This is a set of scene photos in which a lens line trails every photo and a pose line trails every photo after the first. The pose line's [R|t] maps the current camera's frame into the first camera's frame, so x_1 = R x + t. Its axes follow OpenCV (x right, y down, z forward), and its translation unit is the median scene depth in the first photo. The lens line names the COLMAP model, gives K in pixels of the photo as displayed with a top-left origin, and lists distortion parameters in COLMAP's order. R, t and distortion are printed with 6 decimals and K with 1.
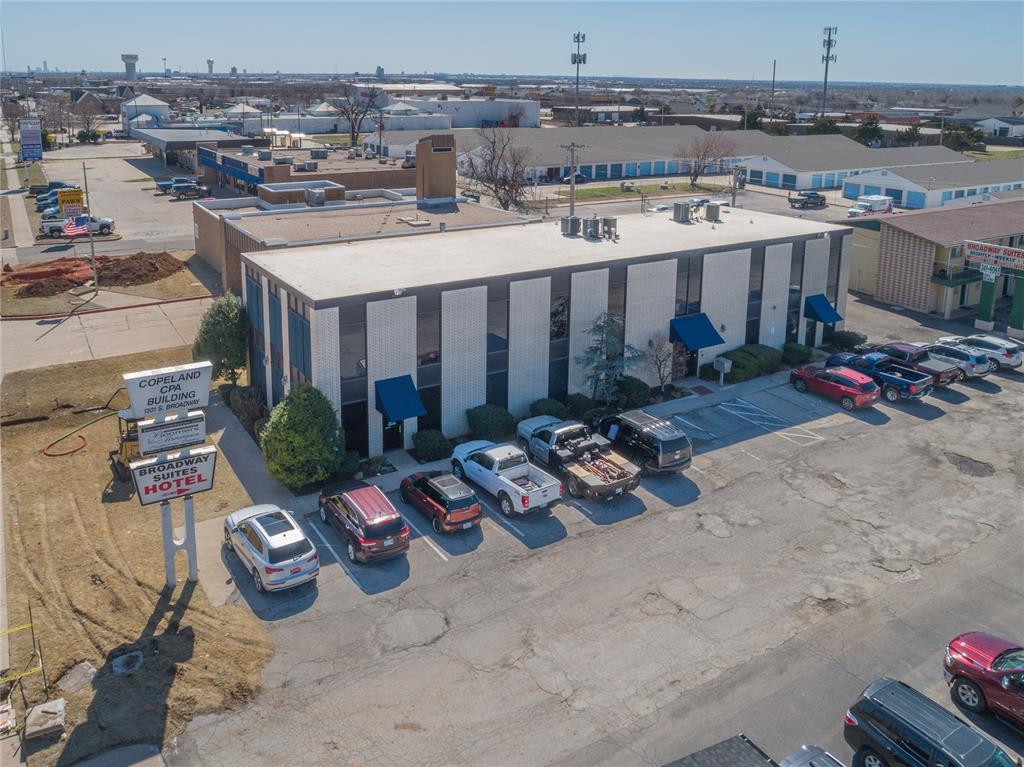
lens RADIAL K [[818.5, 0, 494.6], [0, 818.5, 320.0], [0, 0, 1]] dist [-0.023812, 0.009556]
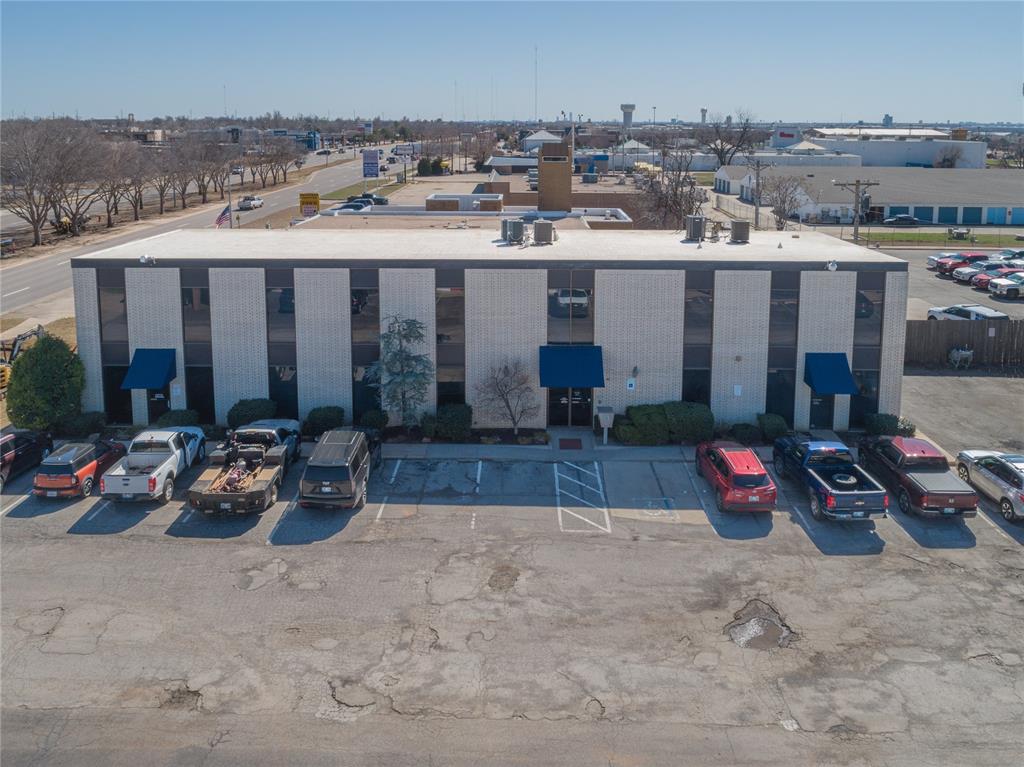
lens RADIAL K [[818.5, 0, 494.6], [0, 818.5, 320.0], [0, 0, 1]] dist [-0.023812, 0.009556]
pose [[0.841045, 0.117581, -0.528032, 0.633056], [-0.146982, 0.989042, -0.013875, -0.008930], [0.520614, 0.089281, 0.849111, 0.319932]]
